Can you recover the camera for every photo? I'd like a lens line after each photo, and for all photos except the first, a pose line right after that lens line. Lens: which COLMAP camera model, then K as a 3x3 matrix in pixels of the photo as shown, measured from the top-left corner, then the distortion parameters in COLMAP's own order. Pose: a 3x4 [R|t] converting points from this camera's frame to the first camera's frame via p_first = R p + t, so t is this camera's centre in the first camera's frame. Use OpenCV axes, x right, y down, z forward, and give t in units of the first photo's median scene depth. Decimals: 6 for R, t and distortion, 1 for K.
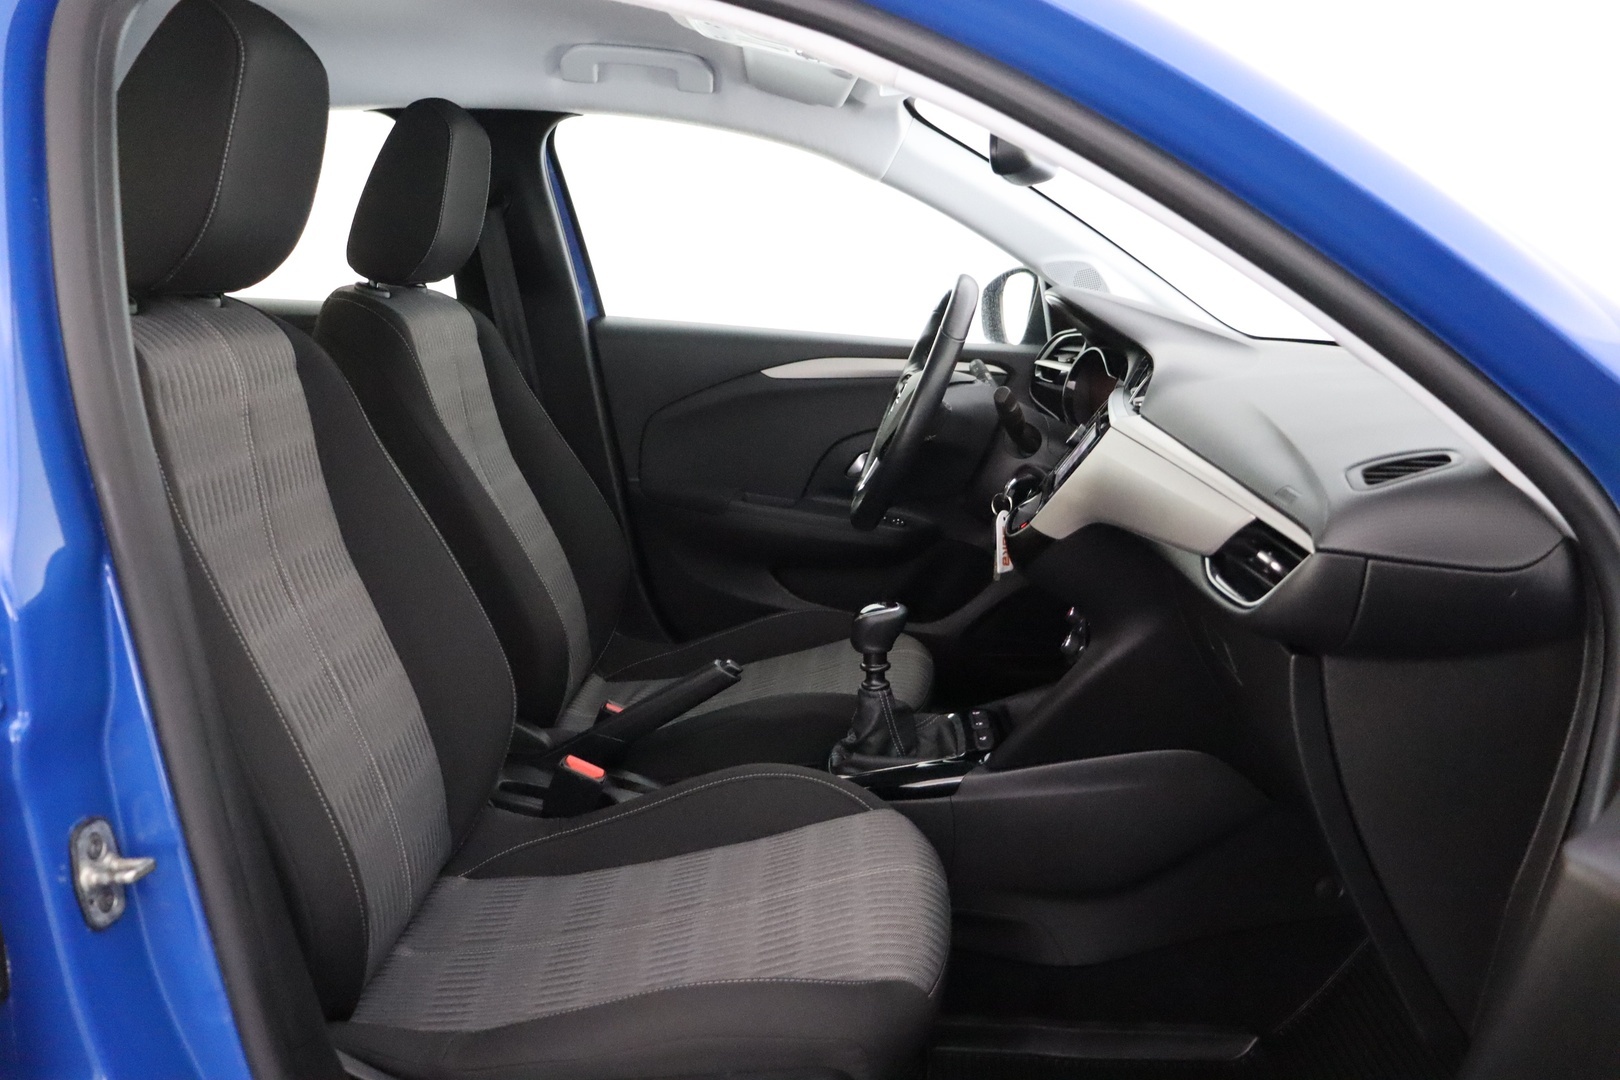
lens RADIAL K [[1292.2, 0, 810.0], [0, 1292.2, 540.0], [0, 0, 1]] dist [-0.162660, -0.001522]
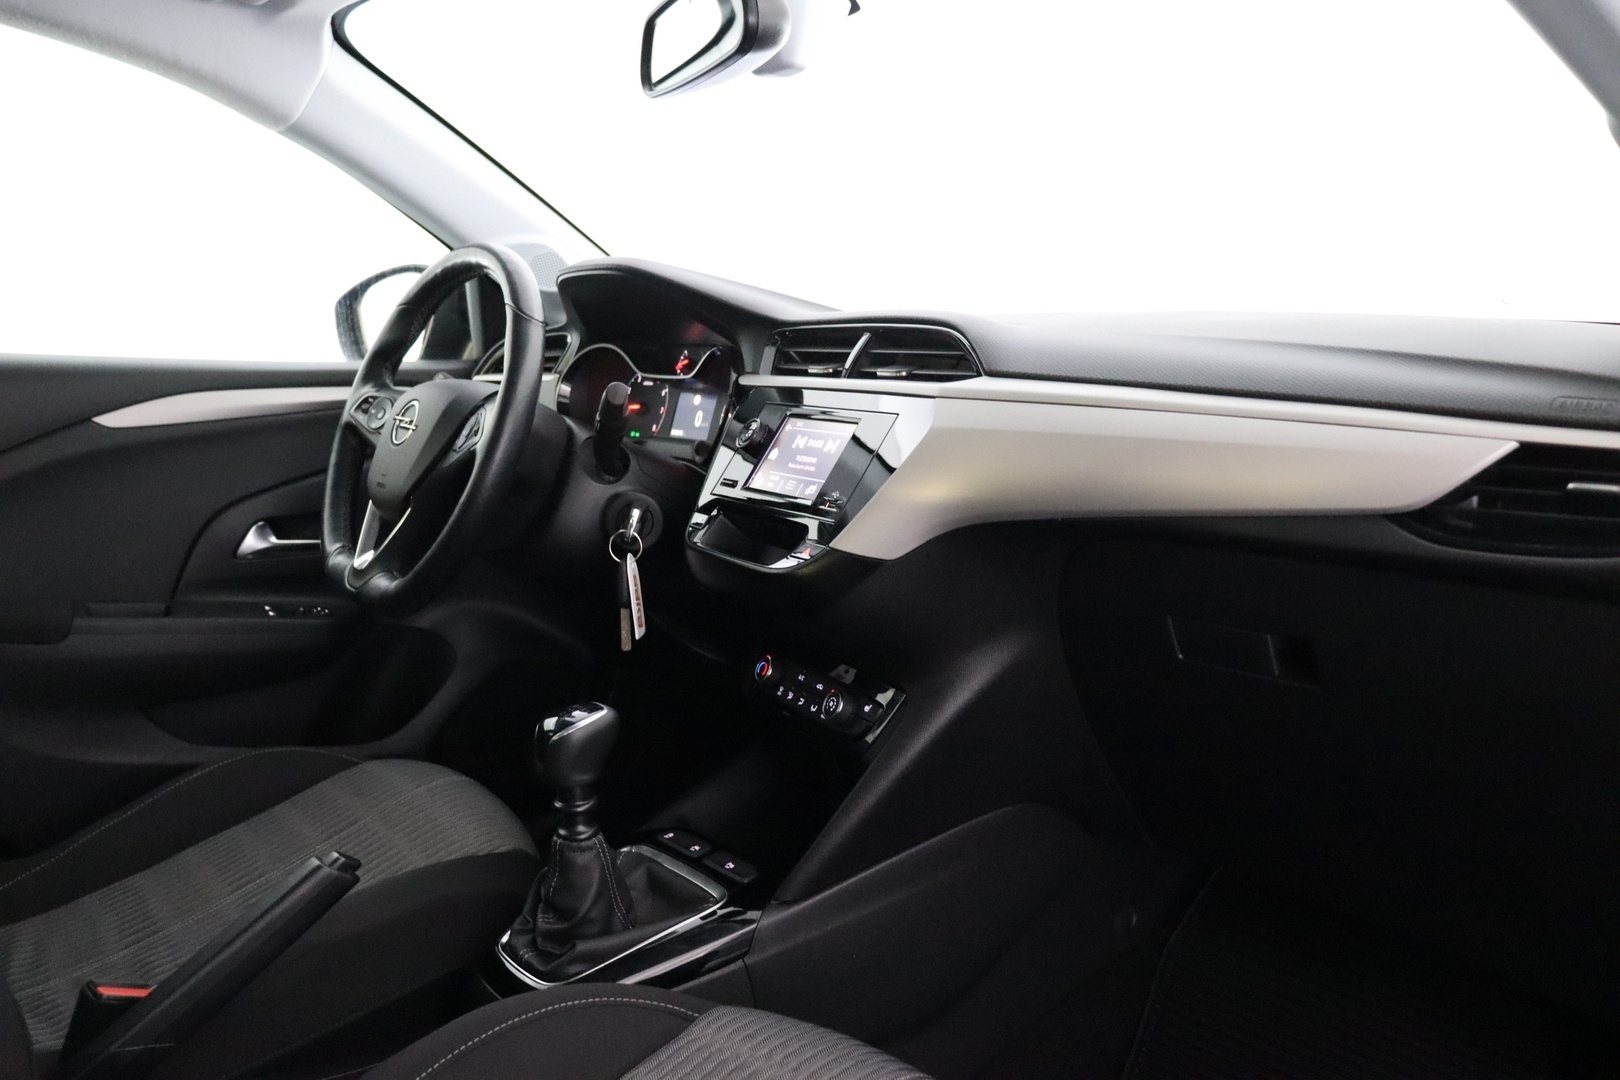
lens RADIAL K [[1292.2, 0, 810.0], [0, 1292.2, 540.0], [0, 0, 1]] dist [-0.162660, -0.001522]
pose [[0.736647, -0.114348, 0.666540, -0.210106], [0.157645, 0.987484, -0.004819, -0.008983], [-0.657647, 0.108626, 0.745454, 0.328069]]
